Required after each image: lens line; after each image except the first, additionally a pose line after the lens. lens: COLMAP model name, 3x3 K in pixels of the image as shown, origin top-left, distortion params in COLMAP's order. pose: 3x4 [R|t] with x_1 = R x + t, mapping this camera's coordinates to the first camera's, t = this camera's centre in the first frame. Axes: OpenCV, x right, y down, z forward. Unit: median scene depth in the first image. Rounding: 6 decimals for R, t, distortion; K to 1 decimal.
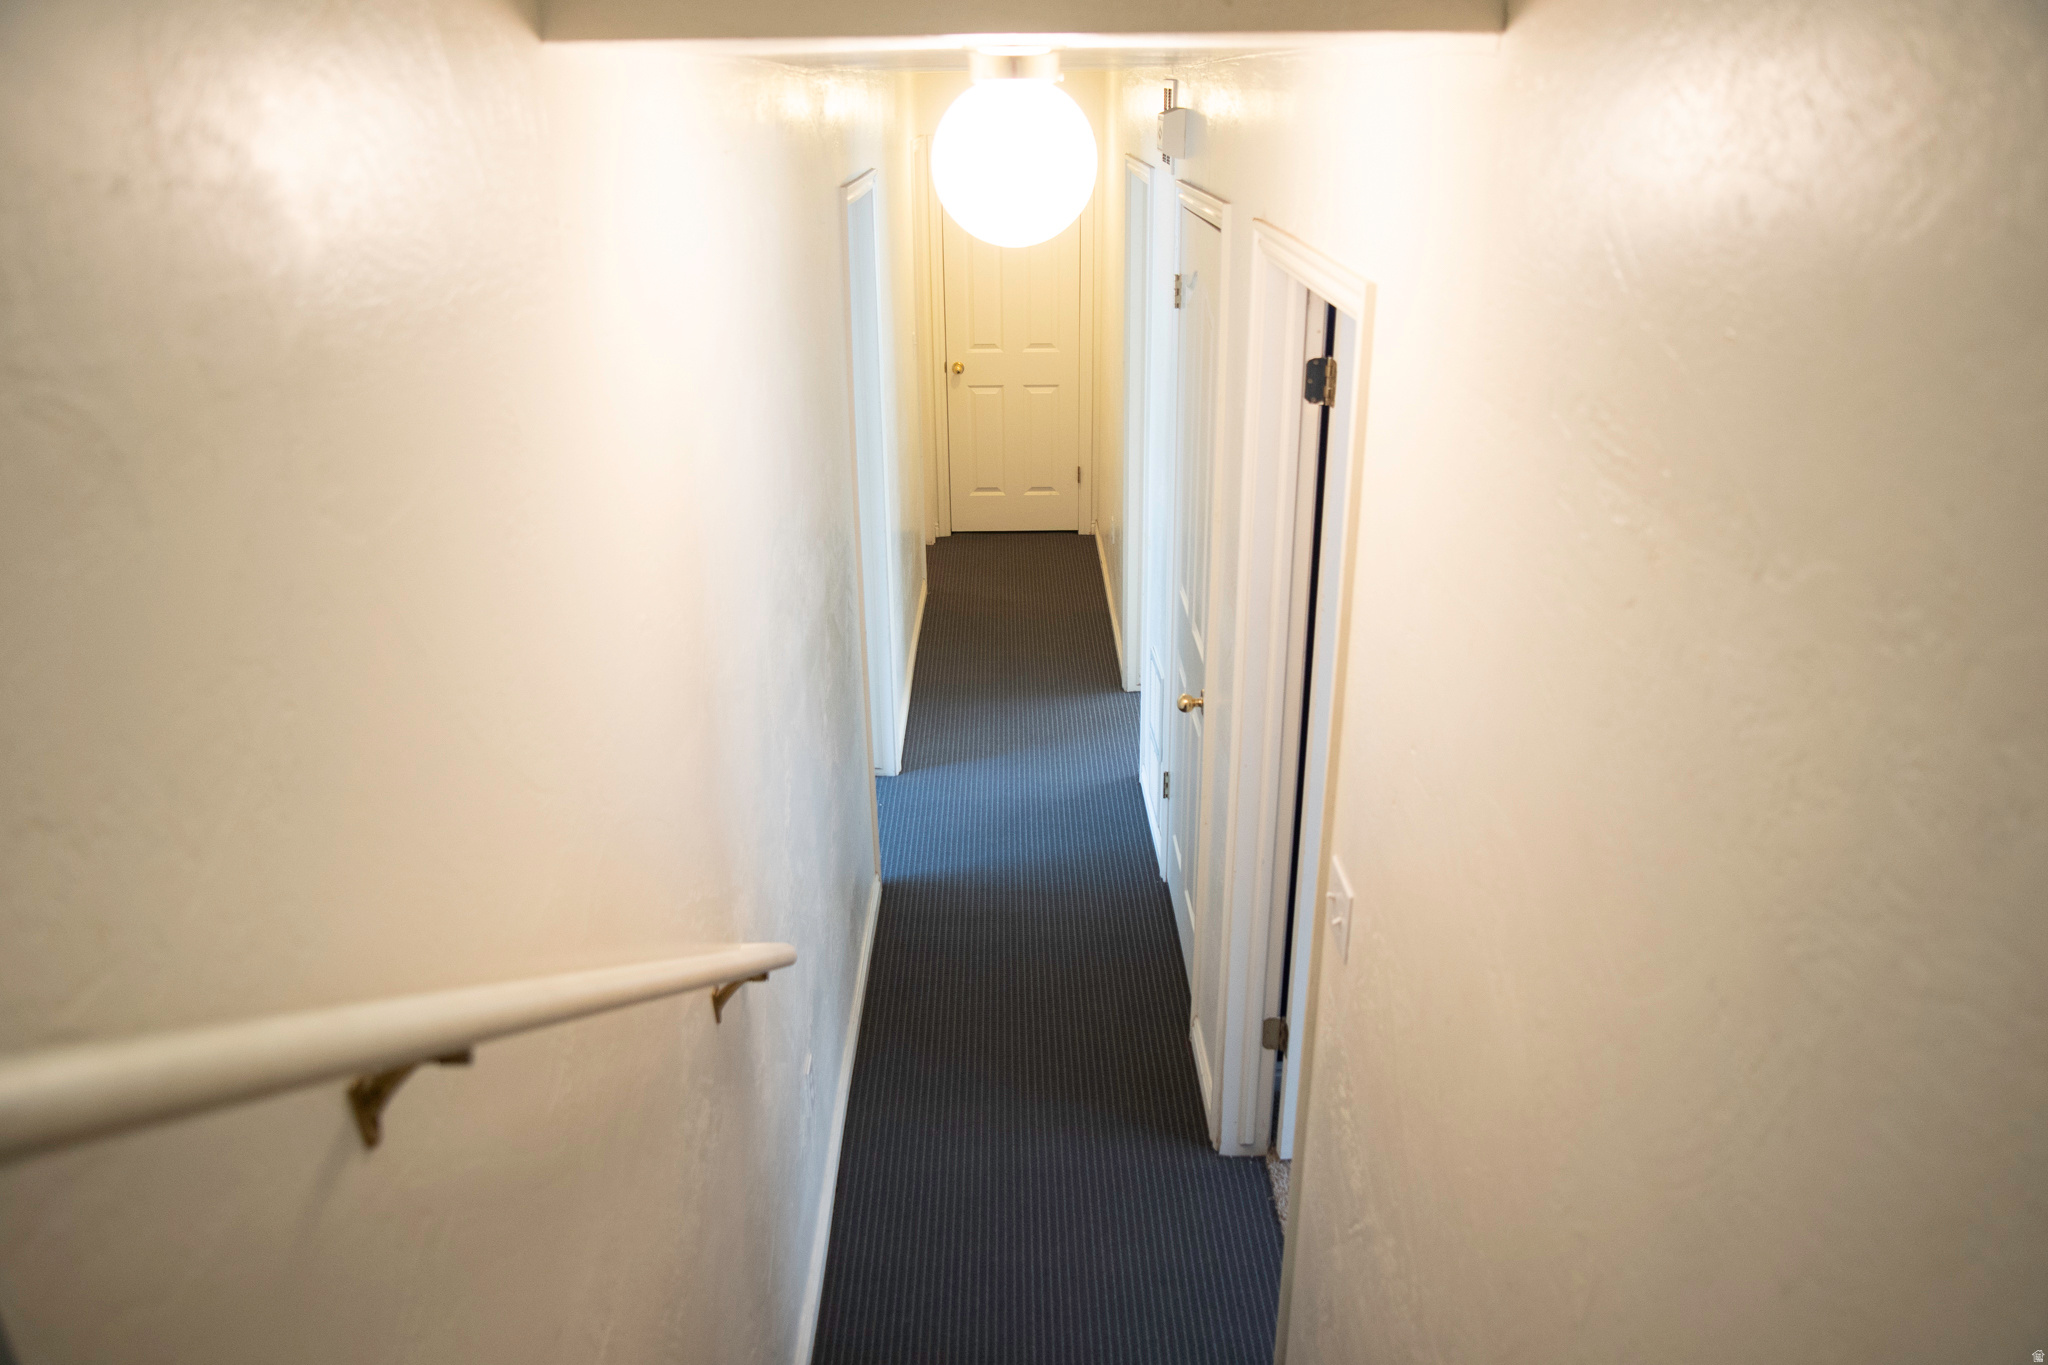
lens RADIAL K [[1423.0, 0, 1024.0], [0, 1423.0, 682.5], [0, 0, 1]] dist [-0.084453, 0.067701]
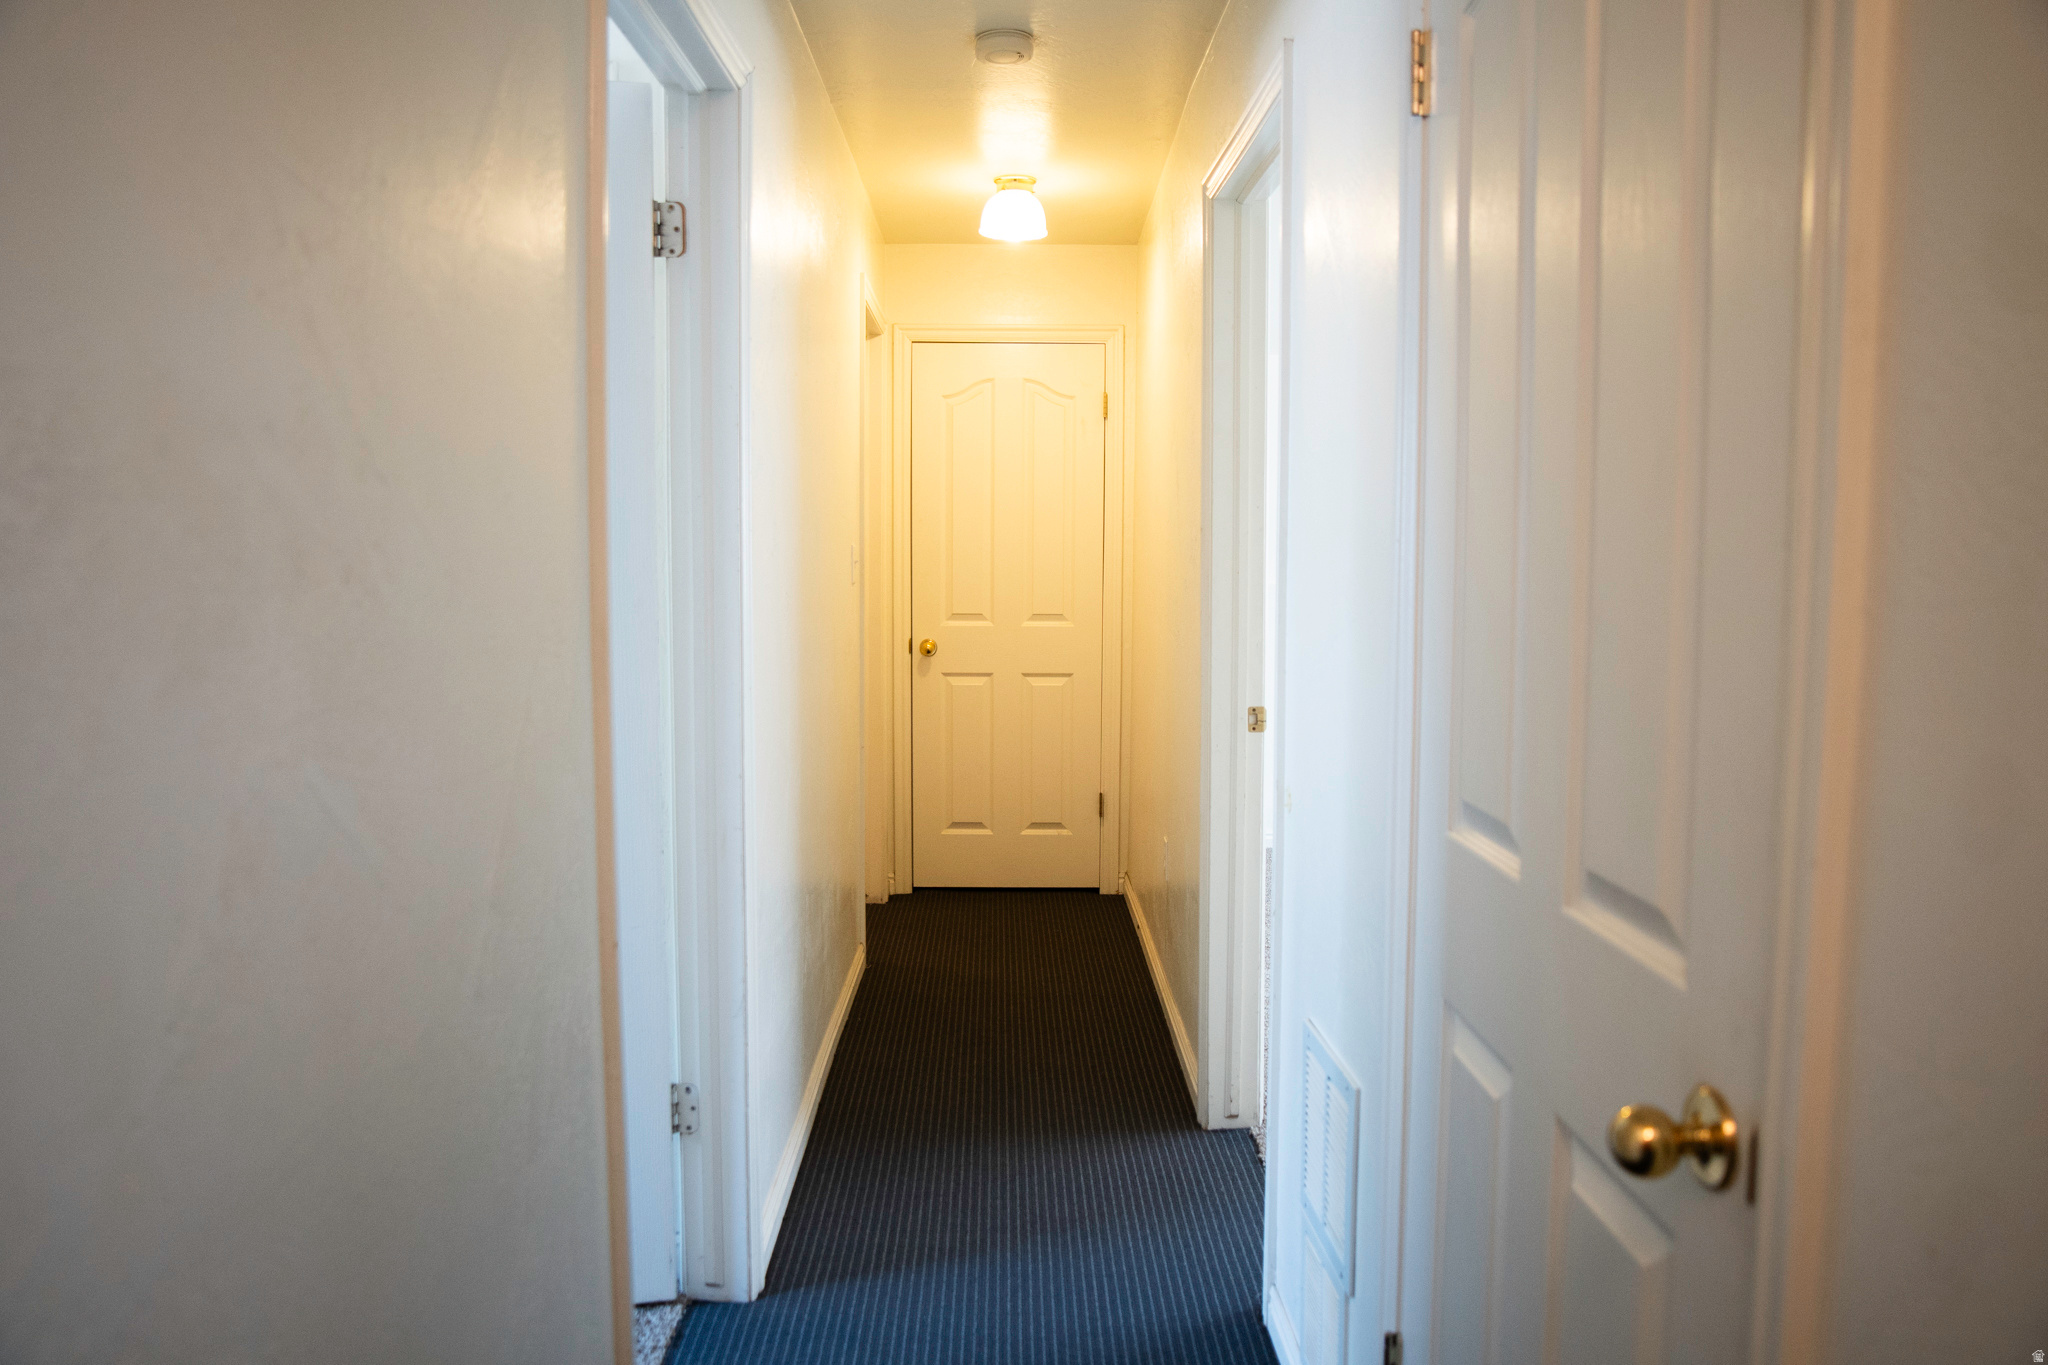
lens RADIAL K [[1423.0, 0, 1024.0], [0, 1423.0, 682.5], [0, 0, 1]] dist [-0.084453, 0.067701]
pose [[0.999924, 0.011892, 0.003159, -0.001427], [-0.010374, 0.952860, -0.303234, 0.006068], [-0.006616, 0.303179, 0.952911, 0.336632]]
